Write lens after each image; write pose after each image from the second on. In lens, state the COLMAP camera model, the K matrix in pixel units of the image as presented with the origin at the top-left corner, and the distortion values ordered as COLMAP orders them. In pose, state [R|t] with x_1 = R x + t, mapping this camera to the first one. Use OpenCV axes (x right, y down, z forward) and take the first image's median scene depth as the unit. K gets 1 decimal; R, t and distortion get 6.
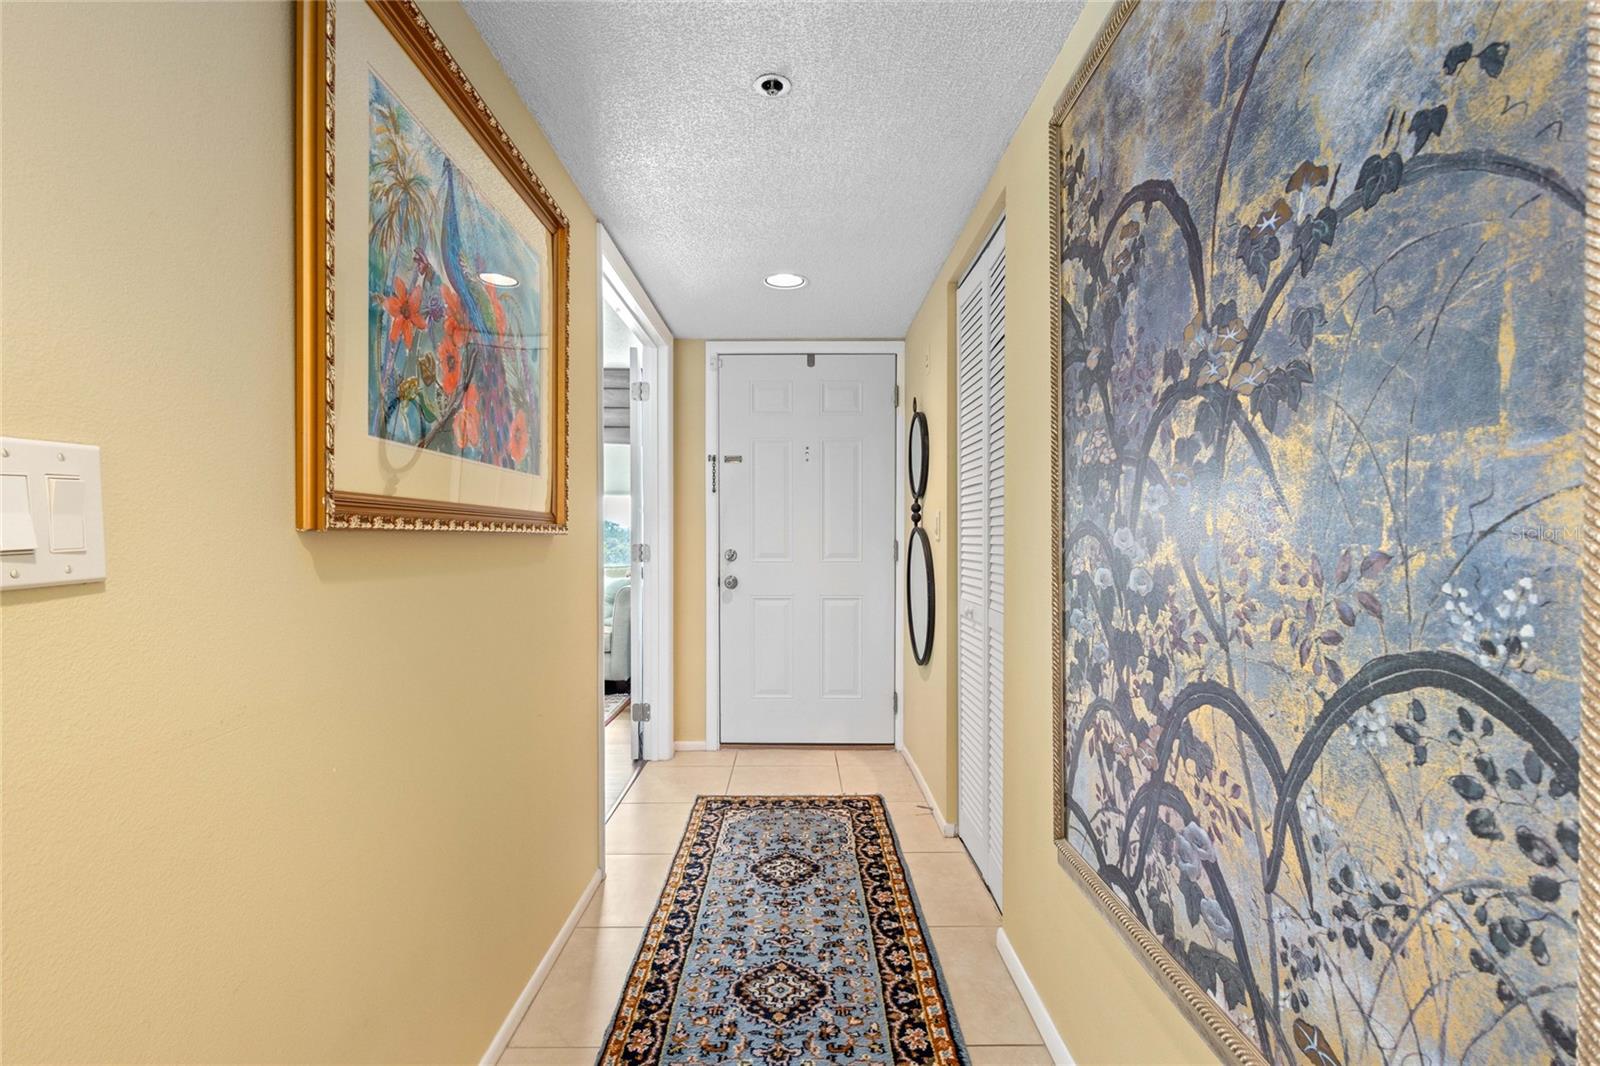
lens RADIAL K [[754.6, 0, 798.9], [0, 754.6, 537.2], [0, 0, 1]] dist [0.013748, -0.001225]
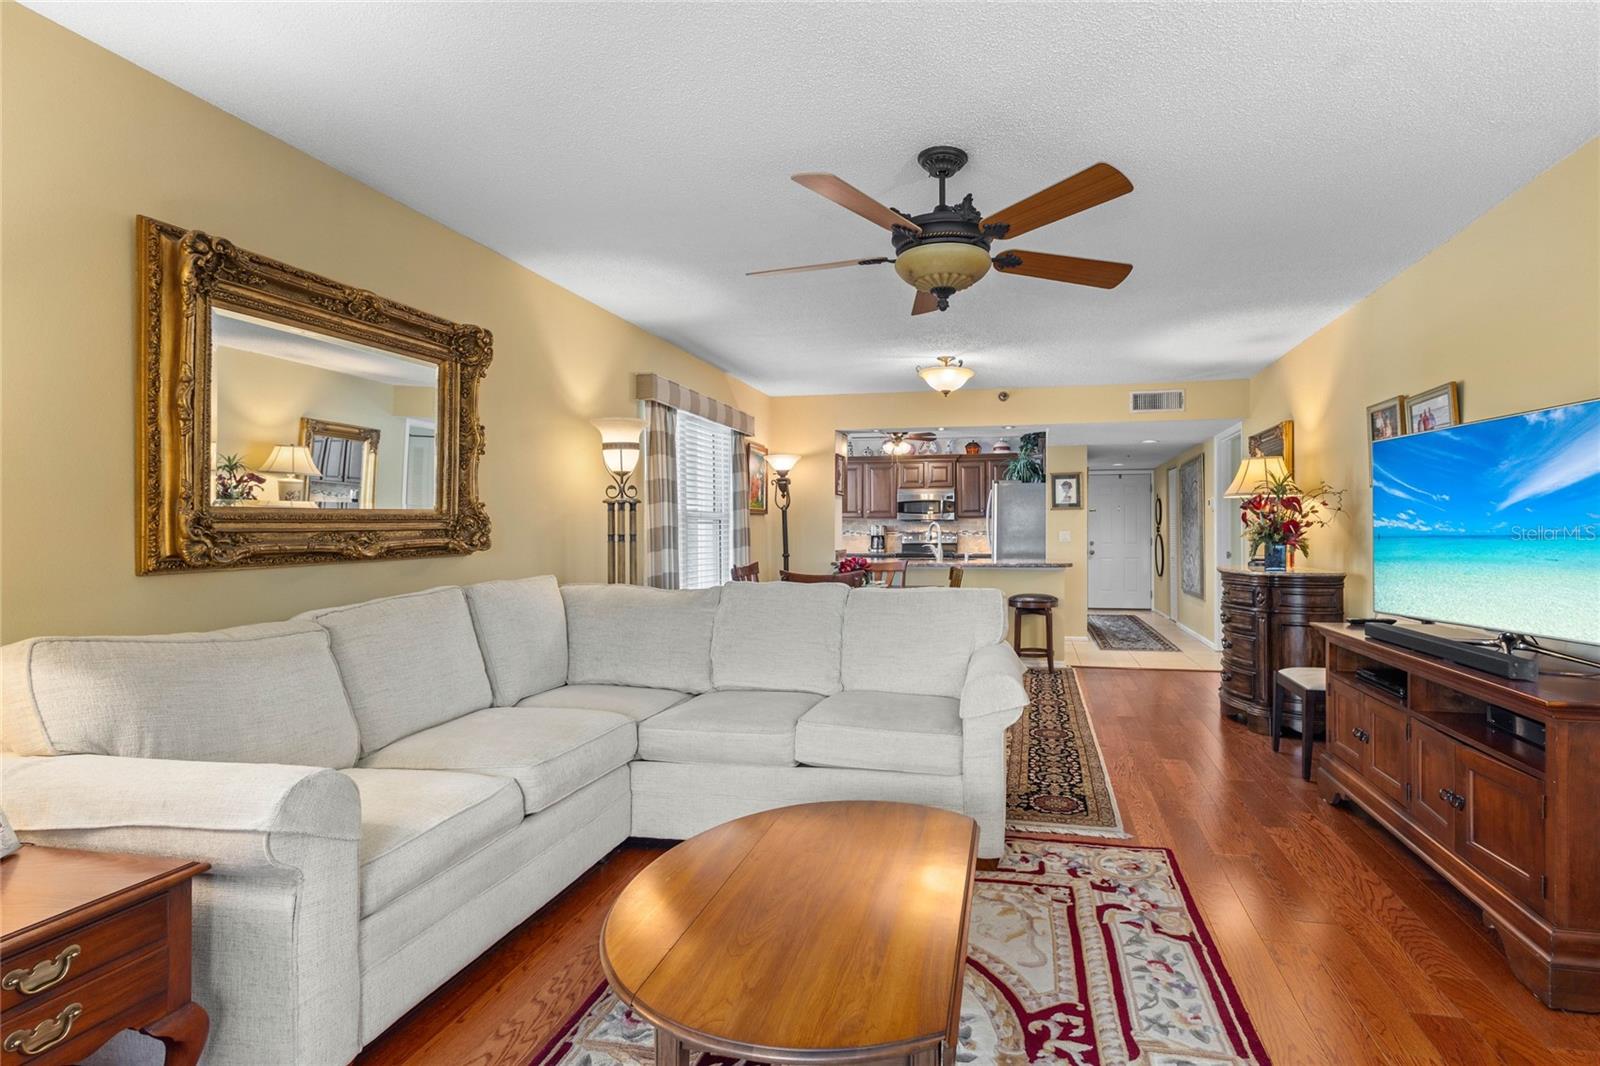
lens RADIAL K [[754.6, 0, 887.4], [0, 754.6, 530.8], [0, 0, 1]] dist [0.013748, -0.001225]
pose [[0.980577, -0.006977, -0.196012, -0.417541], [0.006215, 0.999971, -0.004502, -0.018951], [0.196037, 0.003197, 0.980591, -2.911610]]
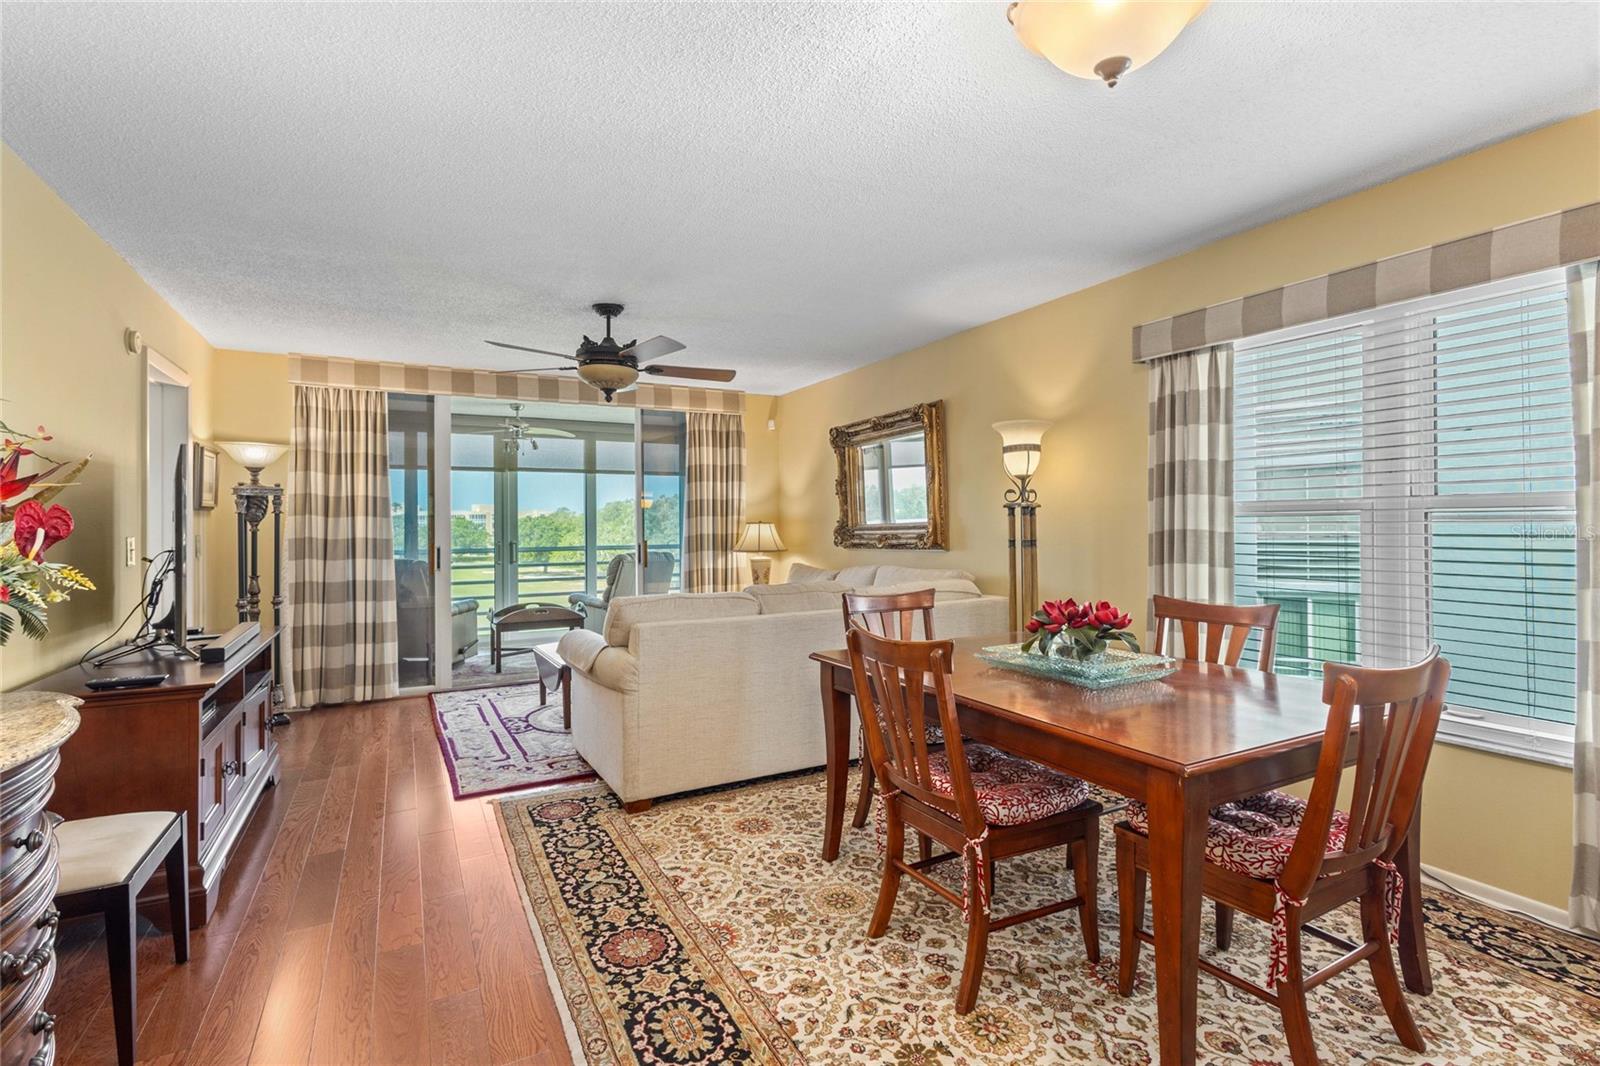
lens RADIAL K [[754.6, 0, 794.8], [0, 754.6, 514.7], [0, 0, 1]] dist [0.013748, -0.001225]
pose [[-0.888327, -0.004638, -0.459188, -0.178082], [0.002738, 0.999878, -0.015395, -0.047672], [0.459204, -0.014933, -0.888206, -0.538804]]
